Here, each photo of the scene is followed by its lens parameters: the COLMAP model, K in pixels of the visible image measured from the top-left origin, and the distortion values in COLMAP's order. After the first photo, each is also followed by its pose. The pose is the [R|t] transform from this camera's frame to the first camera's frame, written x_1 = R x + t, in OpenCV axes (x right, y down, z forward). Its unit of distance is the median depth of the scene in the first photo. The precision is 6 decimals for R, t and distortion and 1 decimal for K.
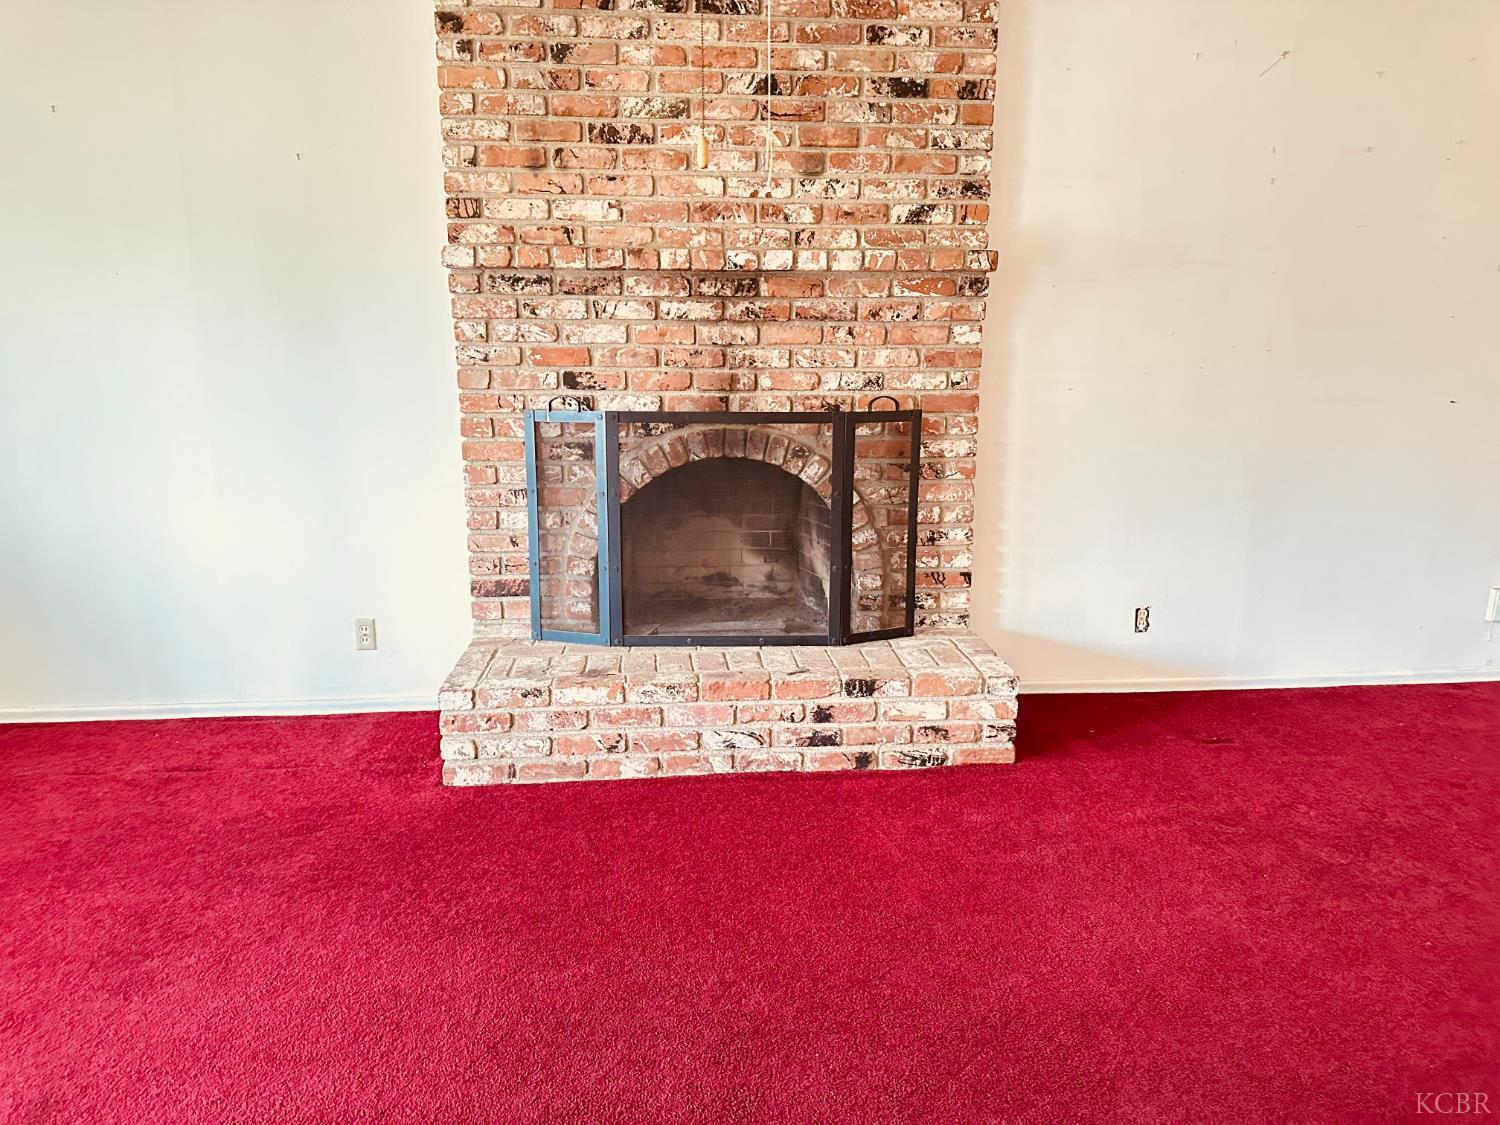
lens RADIAL K [[1038.7, 0, 750.0], [0, 1038.7, 562.5], [0, 0, 1]] dist [0.171816, -0.383201]
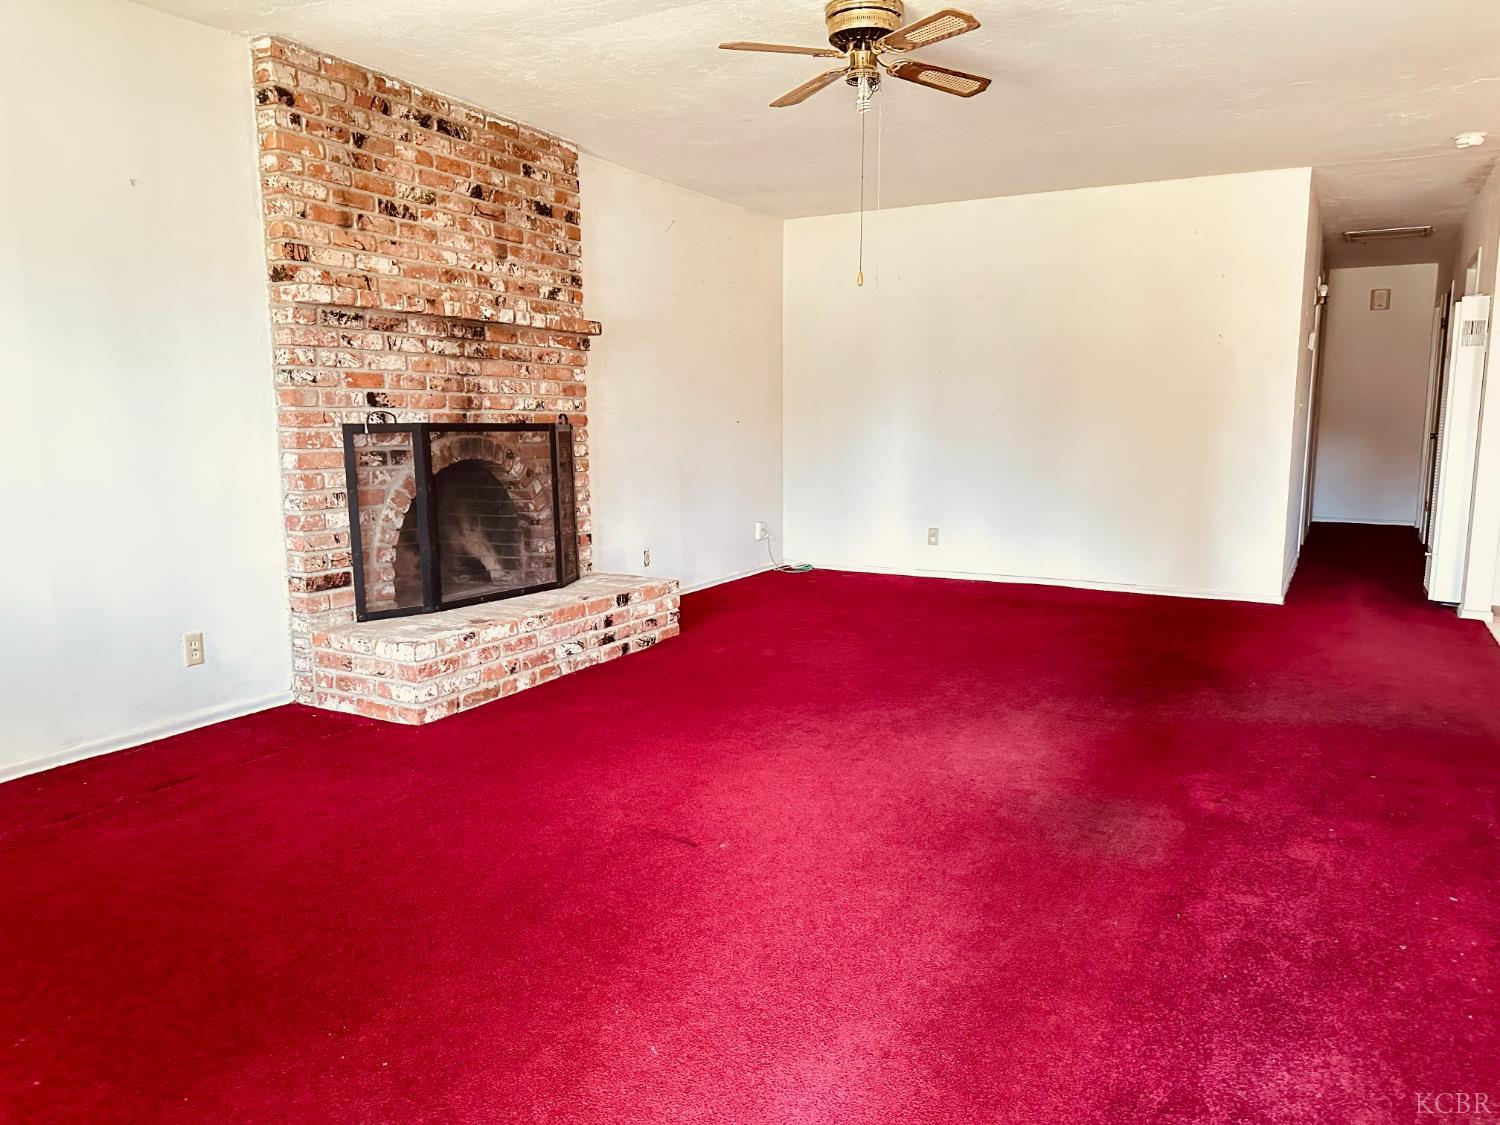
lens RADIAL K [[1038.7, 0, 750.0], [0, 1038.7, 562.5], [0, 0, 1]] dist [0.171816, -0.383201]
pose [[0.555594, -0.116662, 0.823228, -0.973472], [0.171756, 0.984856, 0.023650, 0.058291], [-0.813520, 0.128255, 0.567217, -0.021449]]
